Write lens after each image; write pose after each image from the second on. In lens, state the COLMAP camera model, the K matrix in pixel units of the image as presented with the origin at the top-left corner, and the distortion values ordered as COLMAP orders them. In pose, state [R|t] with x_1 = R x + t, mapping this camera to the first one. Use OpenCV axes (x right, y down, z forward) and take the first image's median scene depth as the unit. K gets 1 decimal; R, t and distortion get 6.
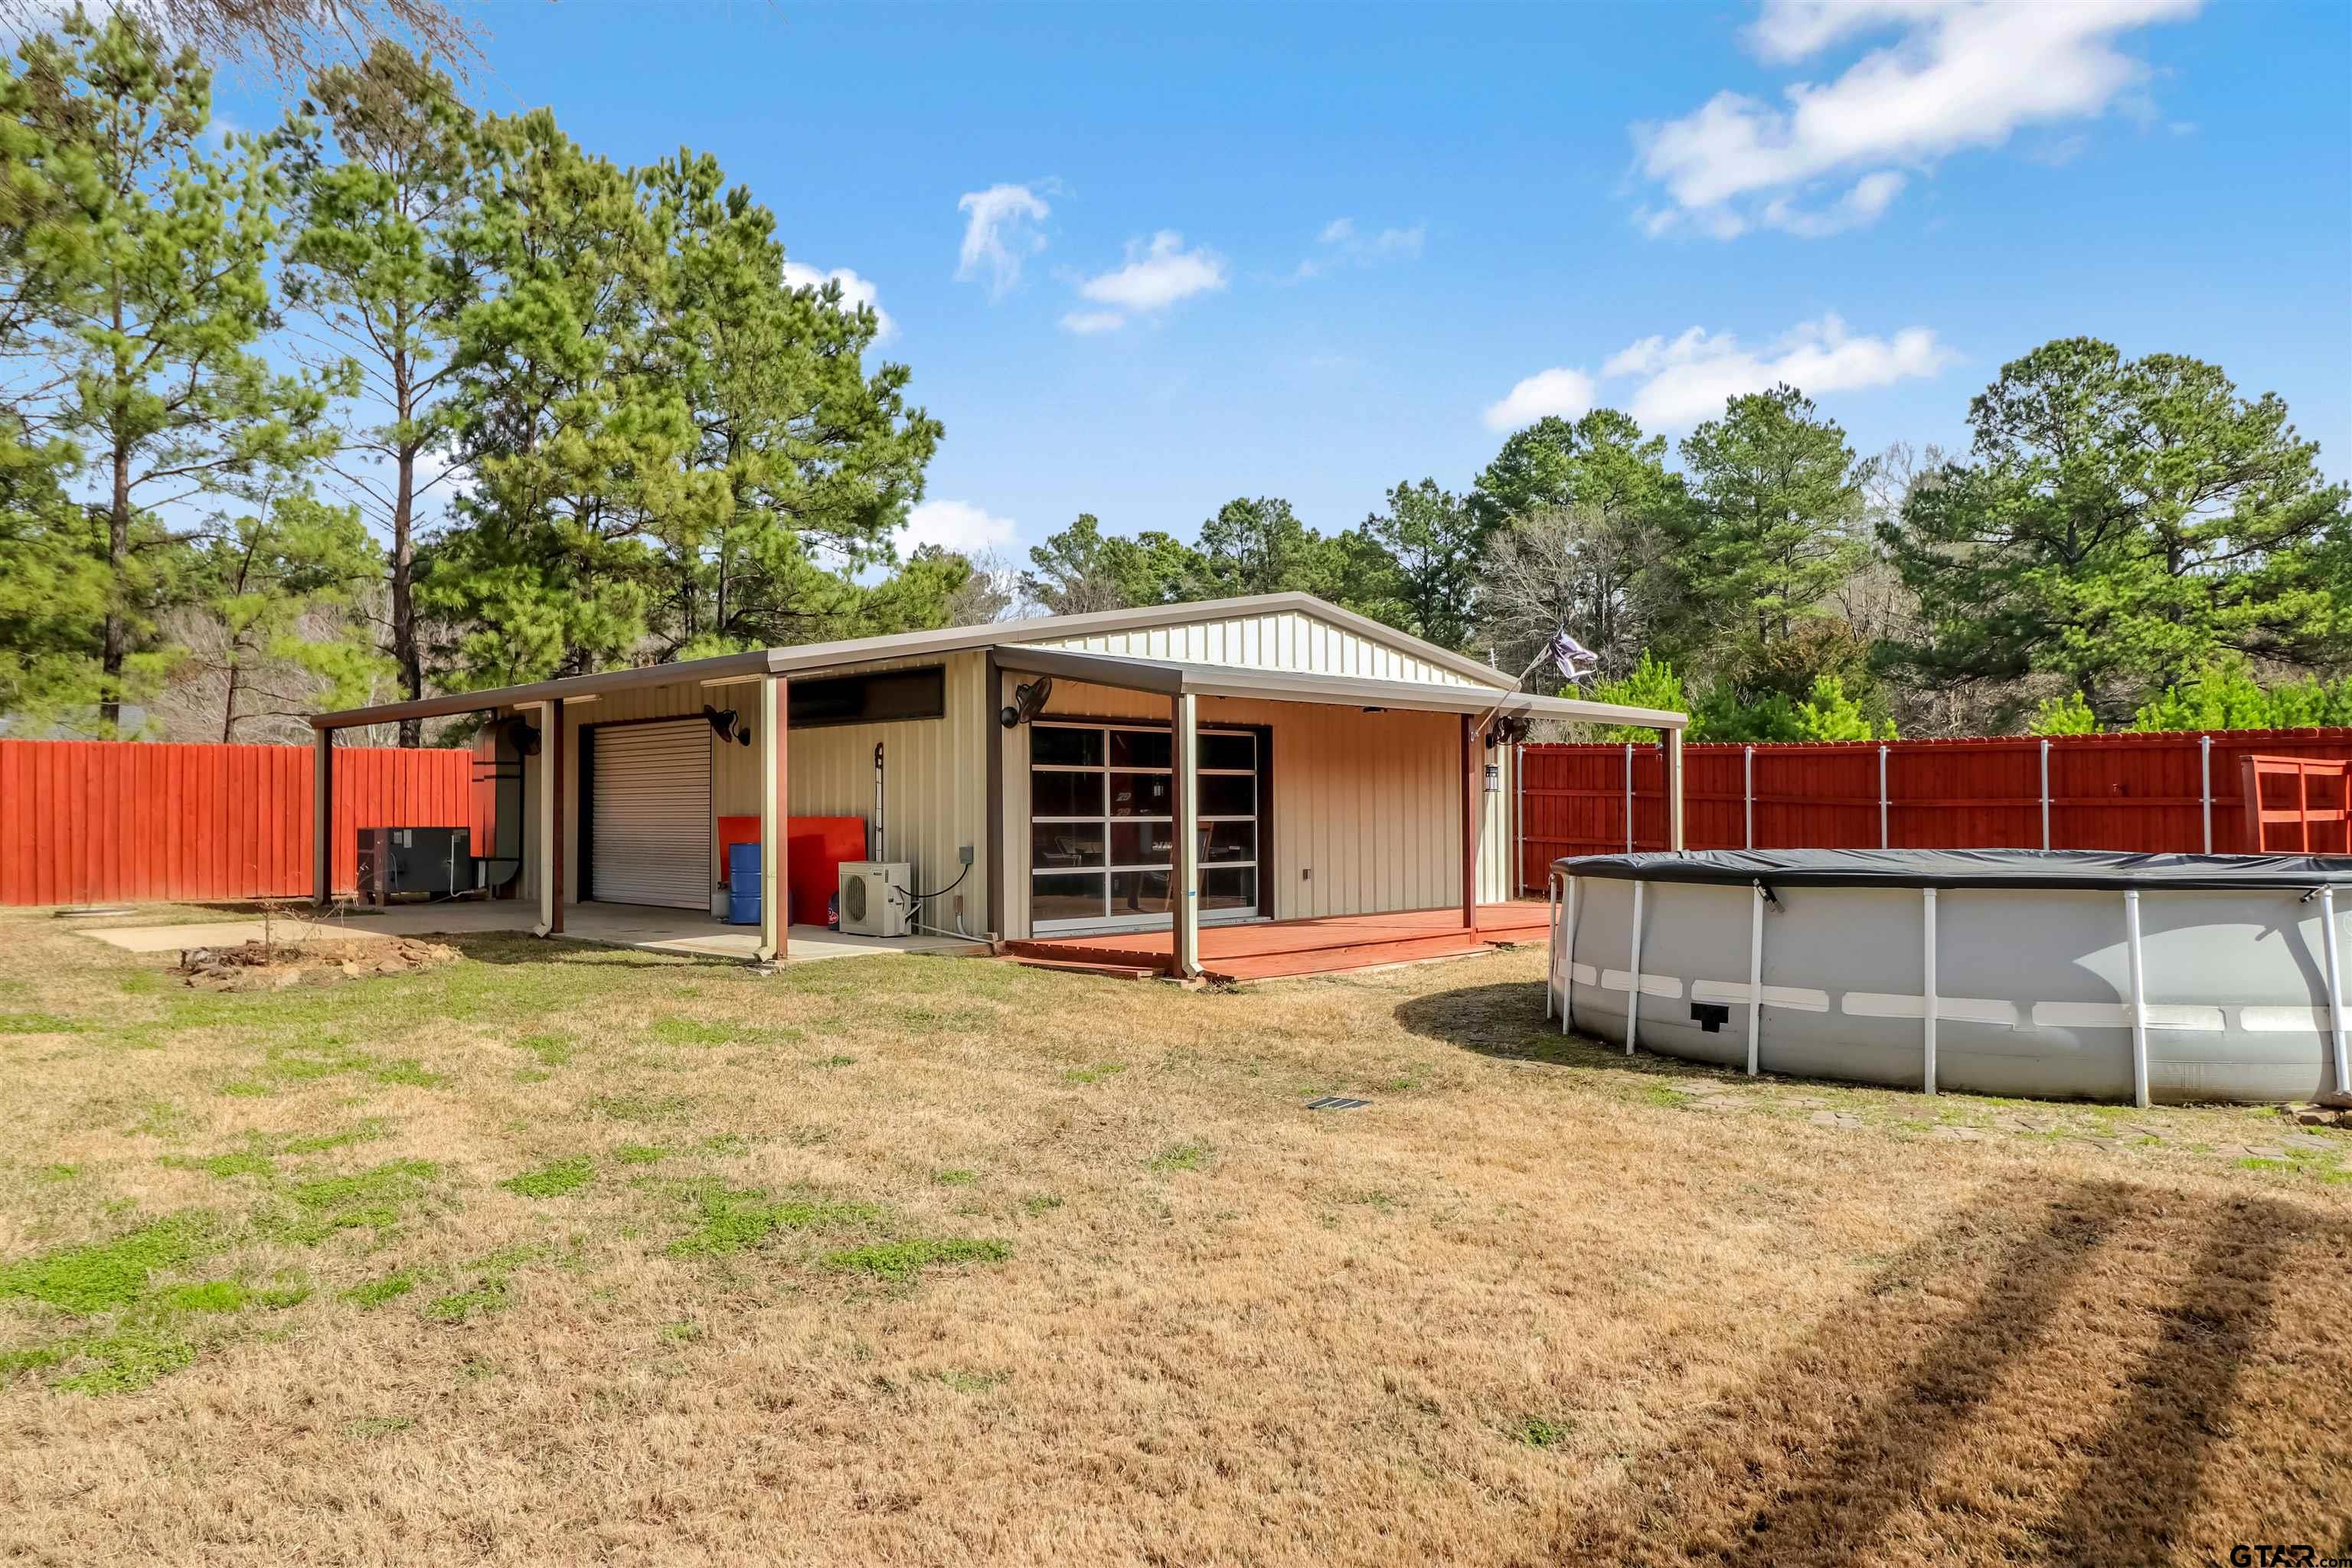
lens RADIAL K [[1609.0, 0, 1127.0], [0, 1609.0, 787.8], [0, 0, 1]] dist [0.007331, 0.005155]
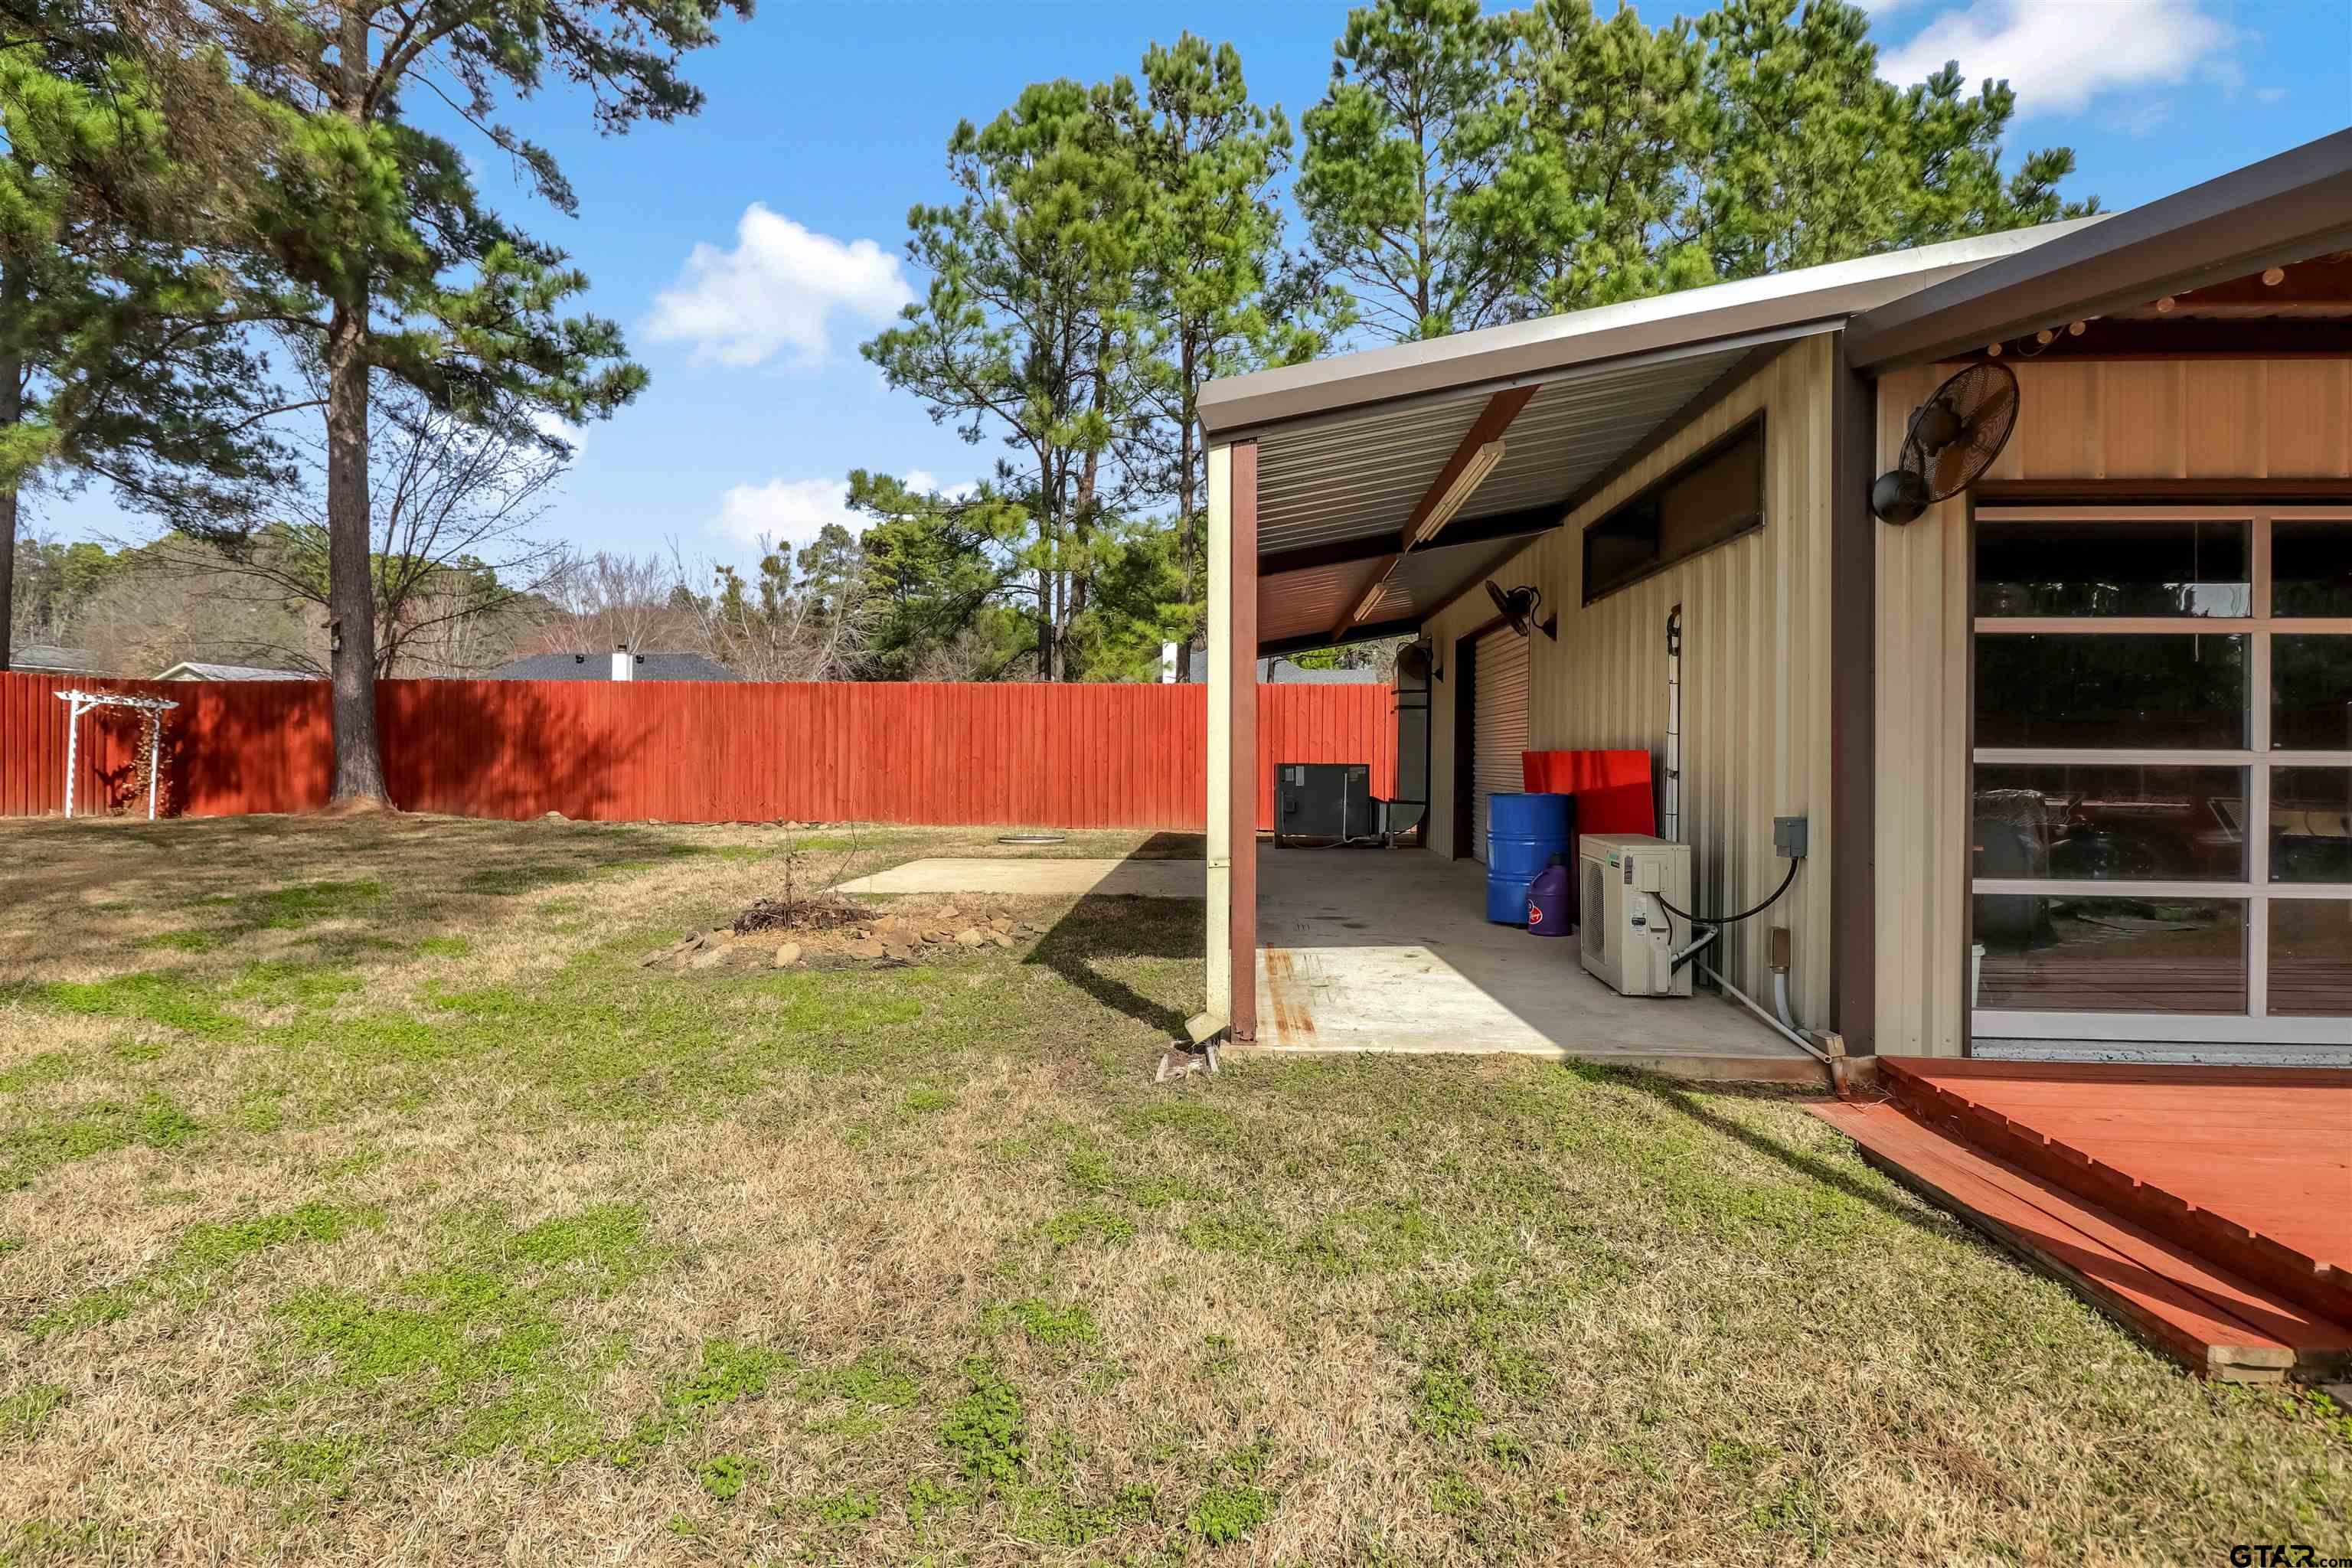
lens RADIAL K [[1283.2, 0, 1123.2], [0, 1283.2, 756.9], [0, 0, 1]] dist [-0.005946, -0.001028]
pose [[0.662542, 0.009482, -0.748965, 0.022444], [0.001575, 0.999900, 0.014051, 0.009140], [0.749023, -0.010489, 0.662461, 0.380512]]
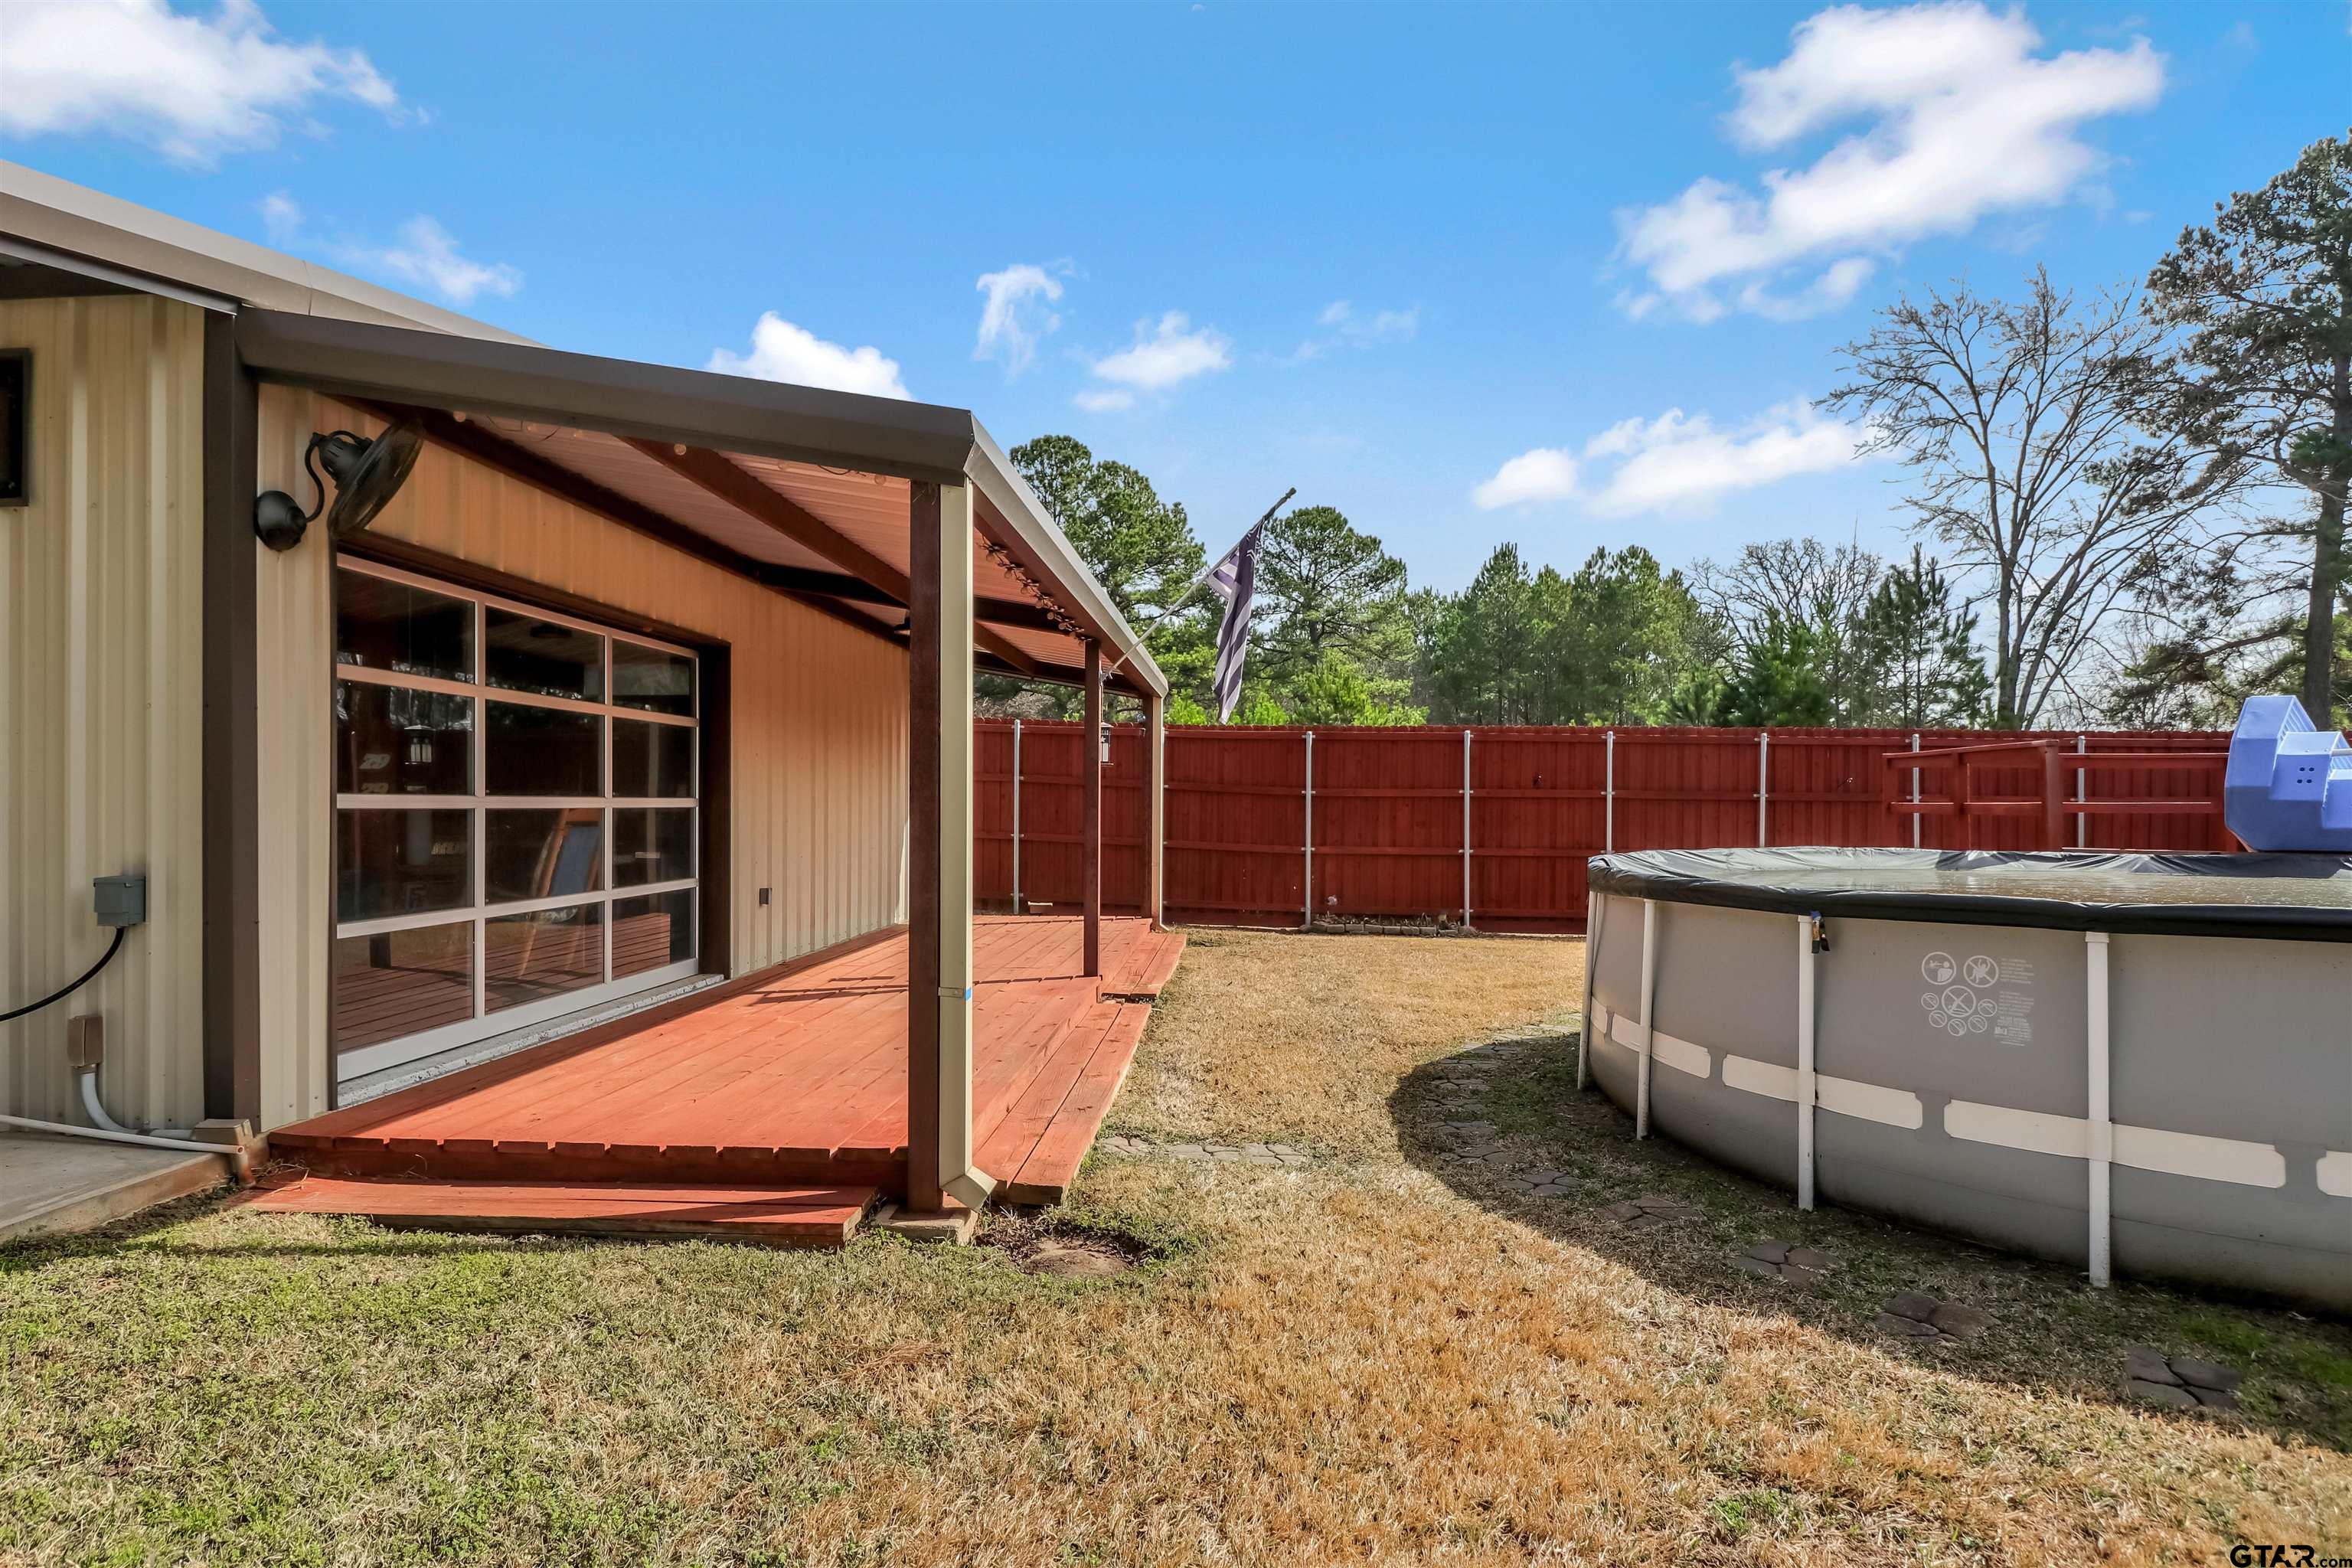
lens RADIAL K [[1284.2, 0, 1151.0], [0, 1284.2, 810.1], [0, 0, 1]] dist [-0.002525, -0.000539]
pose [[0.752216, 0.004128, 0.658904, -0.068160], [-0.017225, 0.999762, 0.013401, 0.008574], [-0.658692, -0.021430, 0.752108, 0.381995]]
